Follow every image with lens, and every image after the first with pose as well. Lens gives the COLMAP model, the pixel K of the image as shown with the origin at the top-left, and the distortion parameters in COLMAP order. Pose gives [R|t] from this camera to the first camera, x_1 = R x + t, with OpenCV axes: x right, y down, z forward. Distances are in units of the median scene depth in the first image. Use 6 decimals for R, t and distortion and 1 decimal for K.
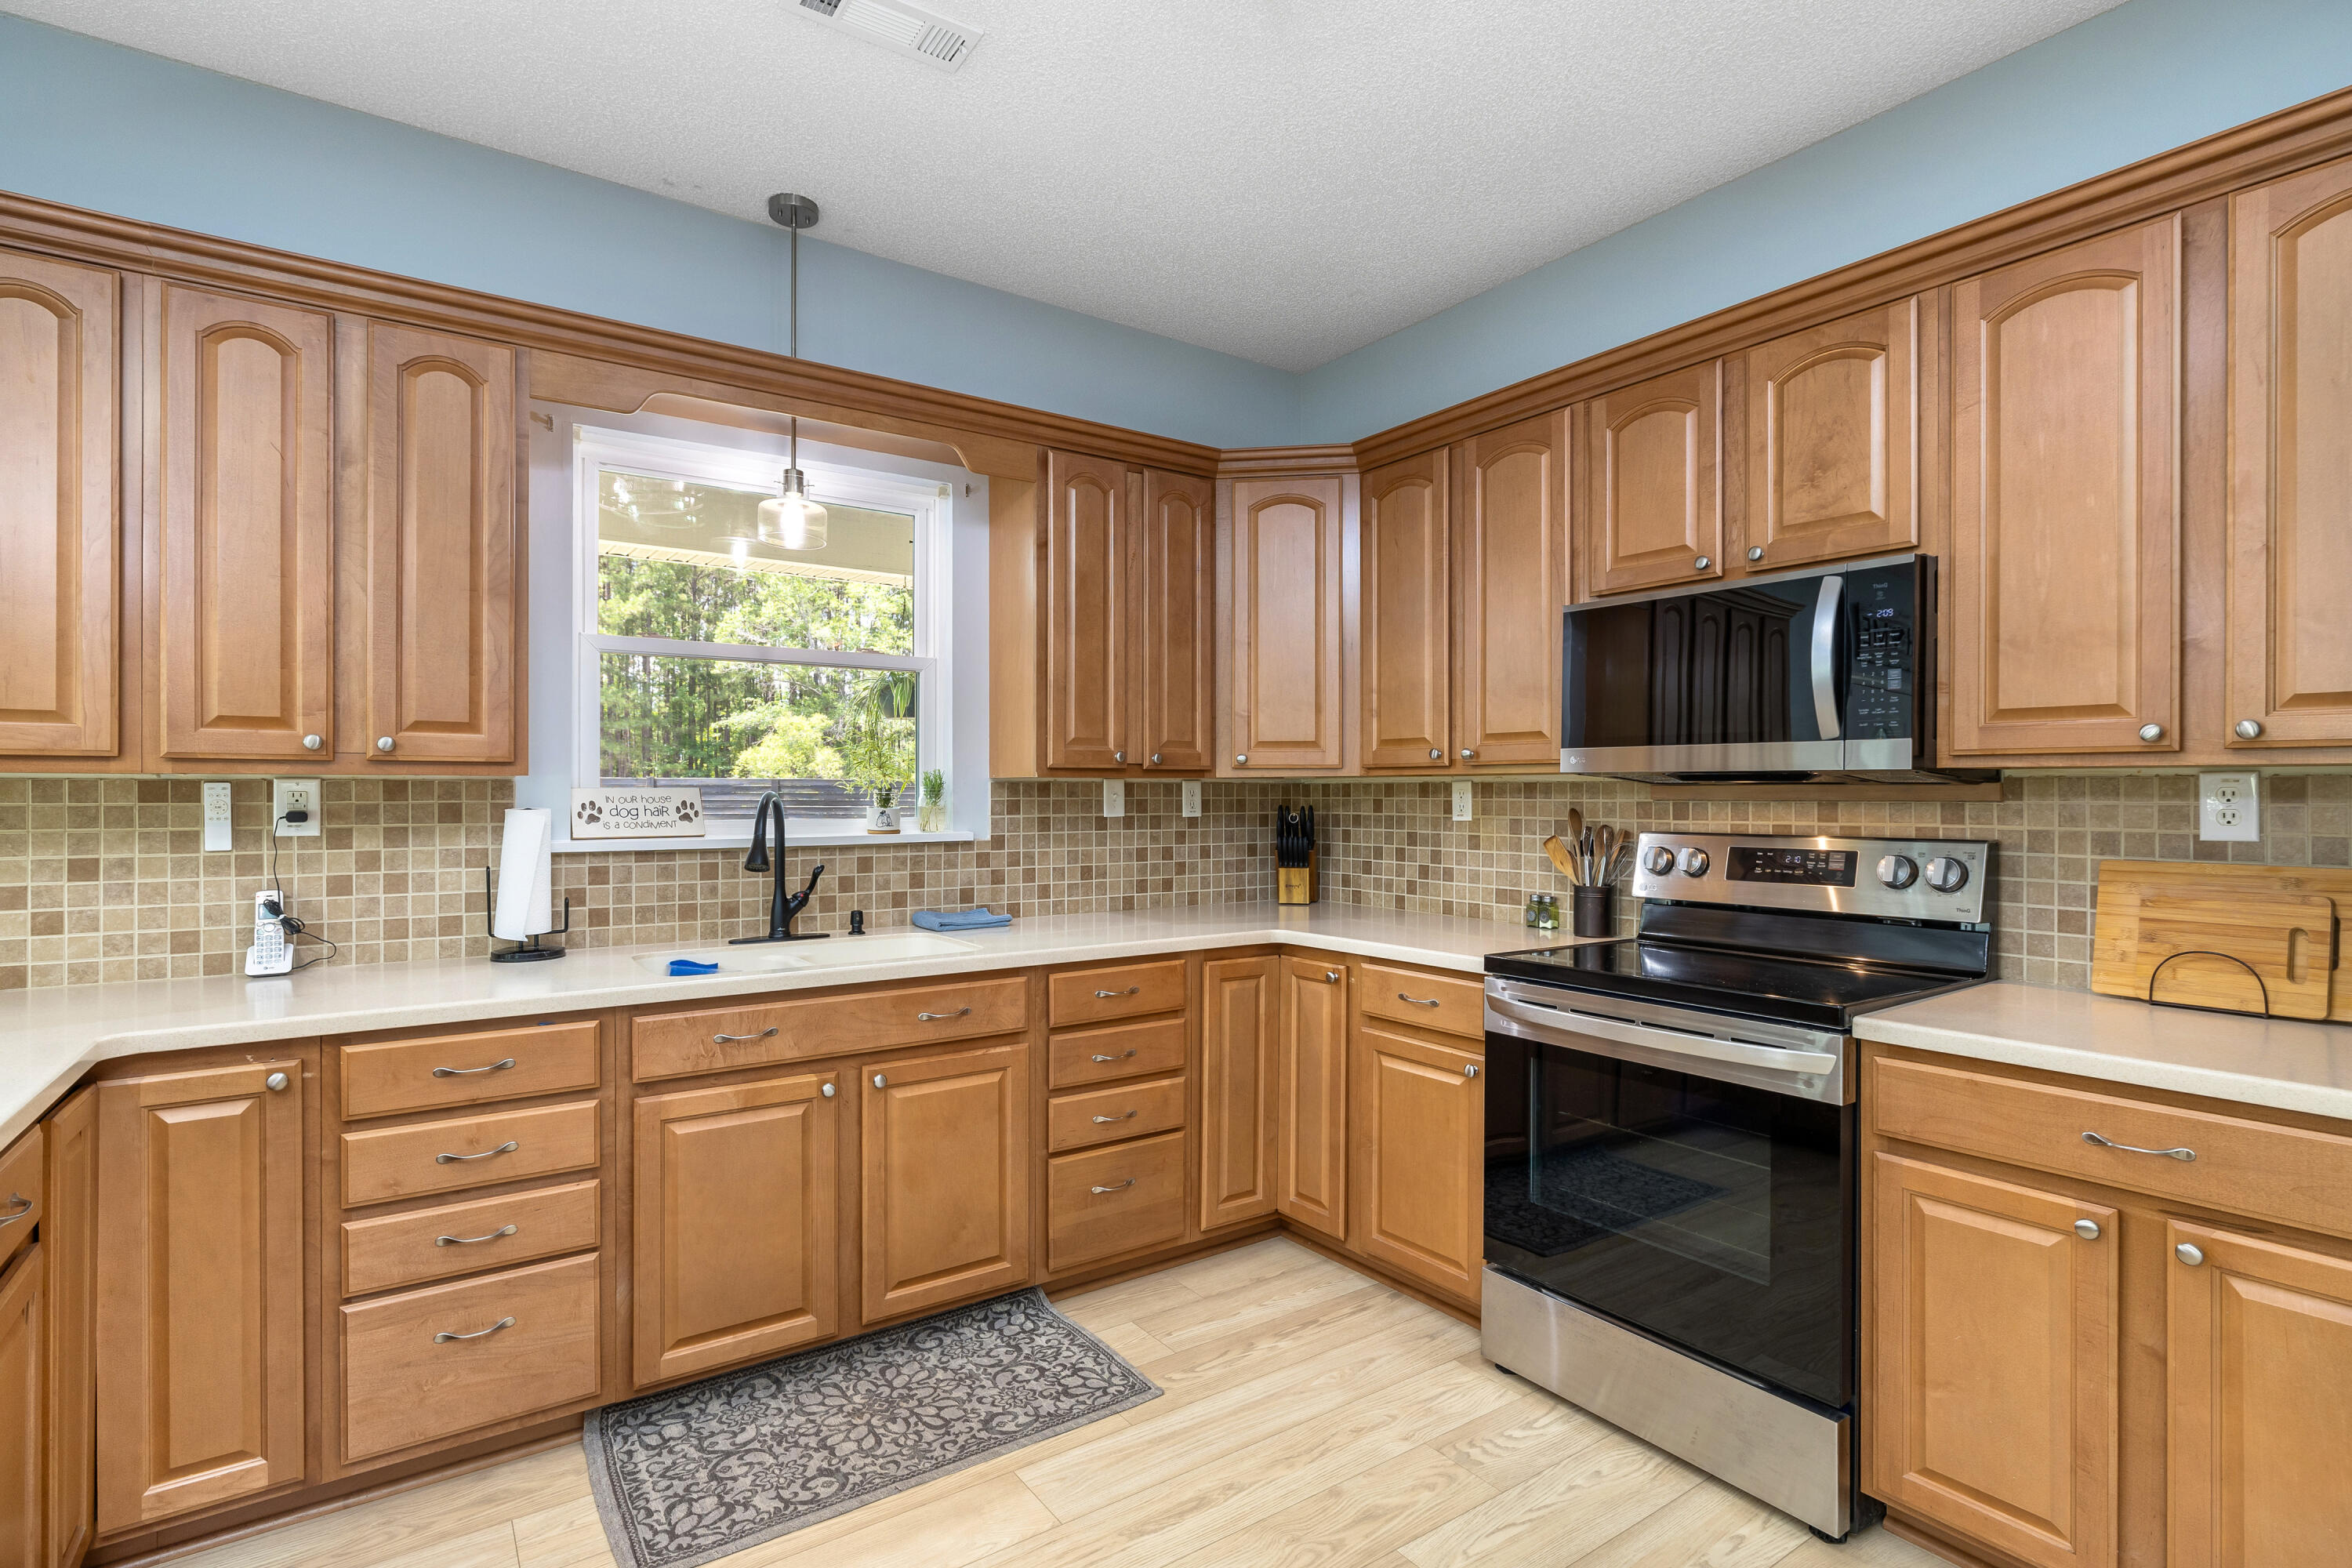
lens RADIAL K [[1123.4, 0, 1176.0], [0, 1123.4, 784.0], [0, 0, 1]] dist [-0.005985, 0.000014]
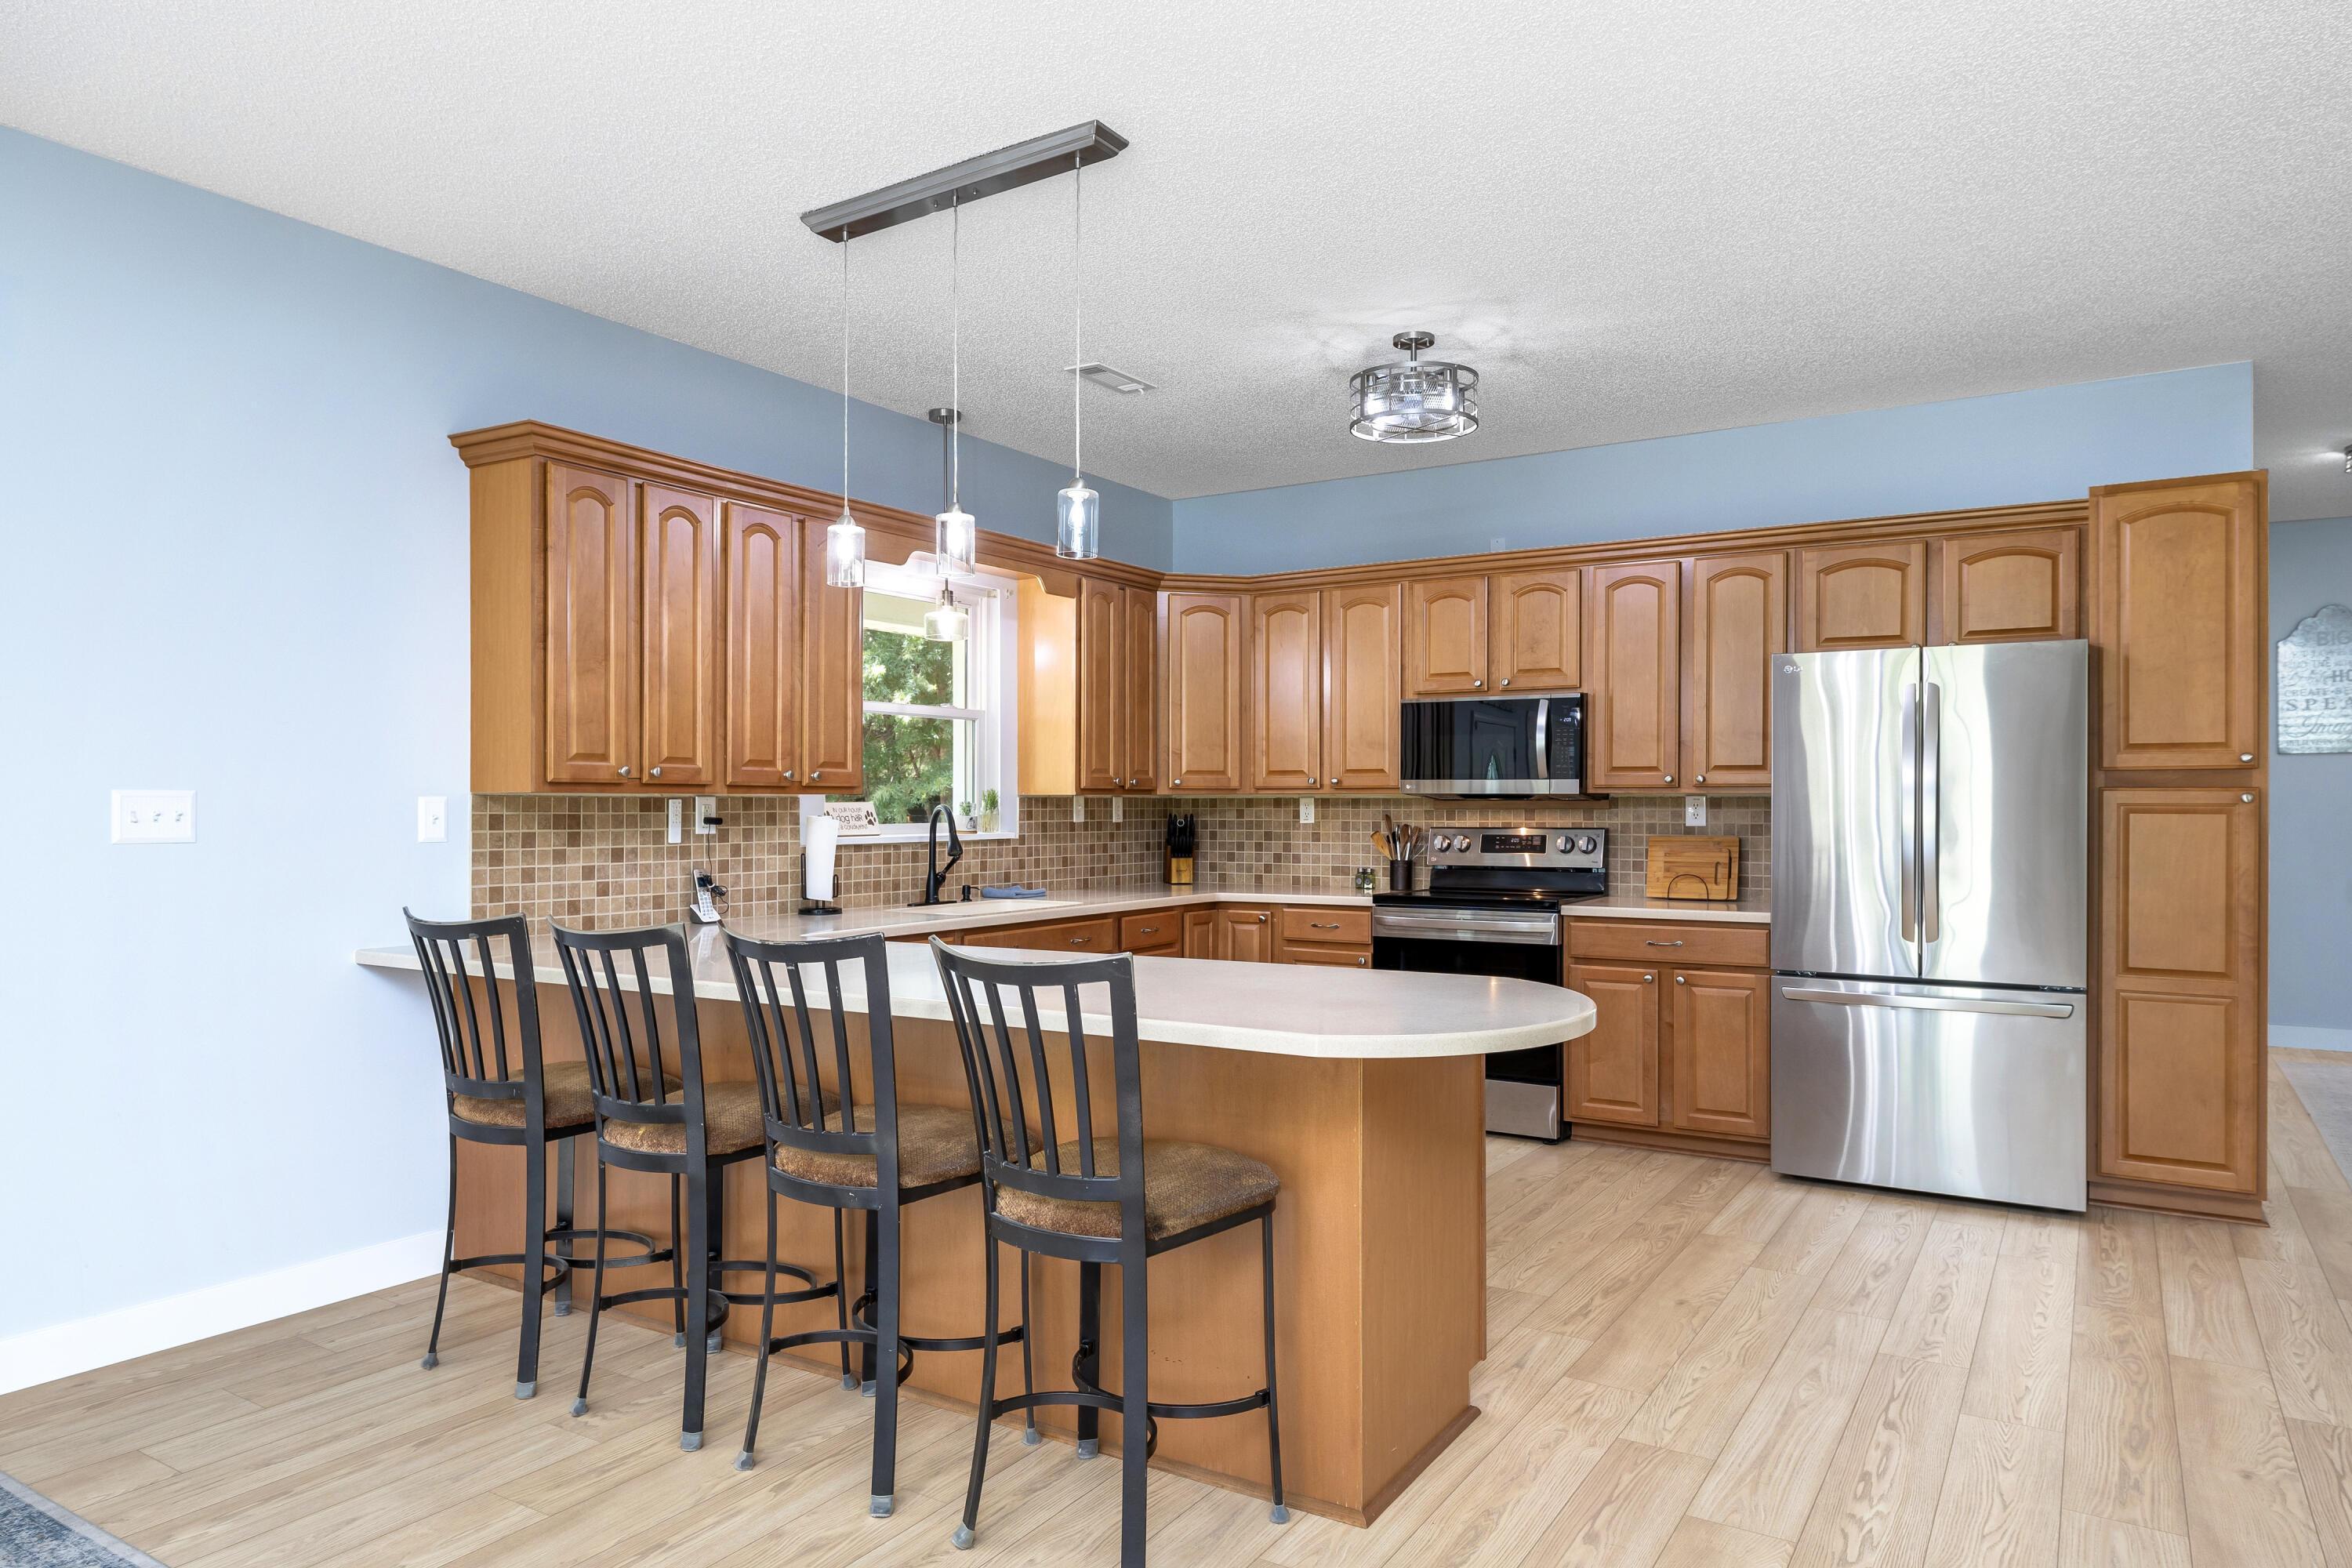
lens RADIAL K [[1453.0, 0, 1176.0], [0, 1453.0, 784.0], [0, 0, 1]] dist [0.023777, -0.000423]
pose [[0.924058, 0.004815, 0.382221, -0.862983], [-0.002549, 0.999976, -0.006436, -0.009643], [-0.382243, 0.004973, 0.924048, -0.986469]]
